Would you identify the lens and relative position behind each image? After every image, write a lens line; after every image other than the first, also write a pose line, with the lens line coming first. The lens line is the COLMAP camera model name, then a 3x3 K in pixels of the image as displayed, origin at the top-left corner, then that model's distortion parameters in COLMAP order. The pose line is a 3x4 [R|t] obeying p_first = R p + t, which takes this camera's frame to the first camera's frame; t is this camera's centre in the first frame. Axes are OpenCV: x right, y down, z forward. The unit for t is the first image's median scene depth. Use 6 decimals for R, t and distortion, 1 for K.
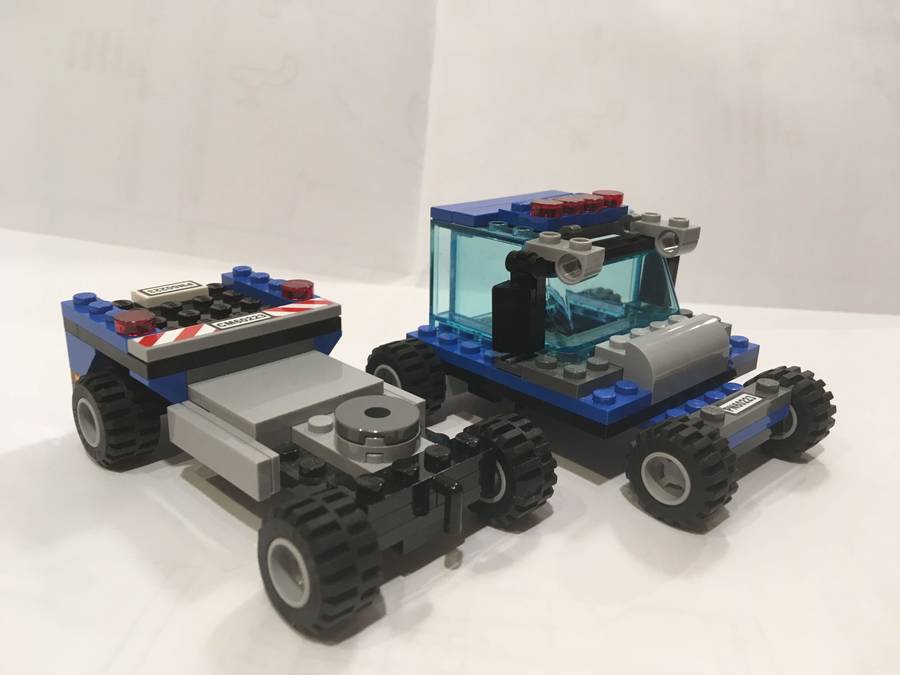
lens RADIAL K [[769.7, 0, 450.0], [0, 769.7, 337.5], [0, 0, 1]] dist [0.009893, -0.001749]
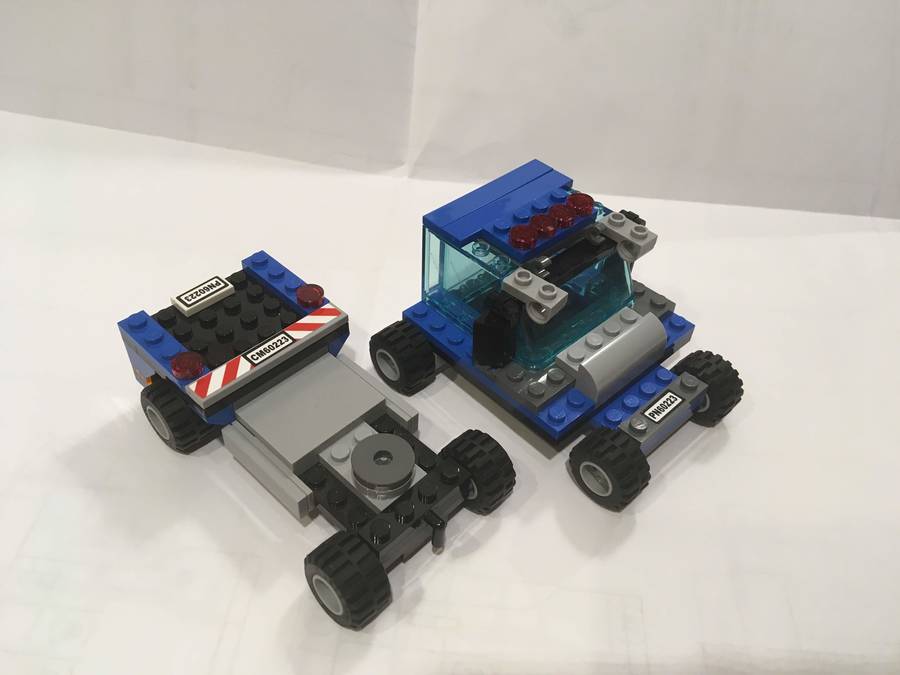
lens RADIAL K [[763.1, 0, 450.0], [0, 763.1, 337.5], [0, 0, 1]] dist [-0.001705, 0.002451]
pose [[0.999838, 0.011047, 0.014240, 0.001122], [-0.015854, 0.914845, 0.403493, -0.536110], [-0.008570, -0.403654, 0.914872, -0.115285]]
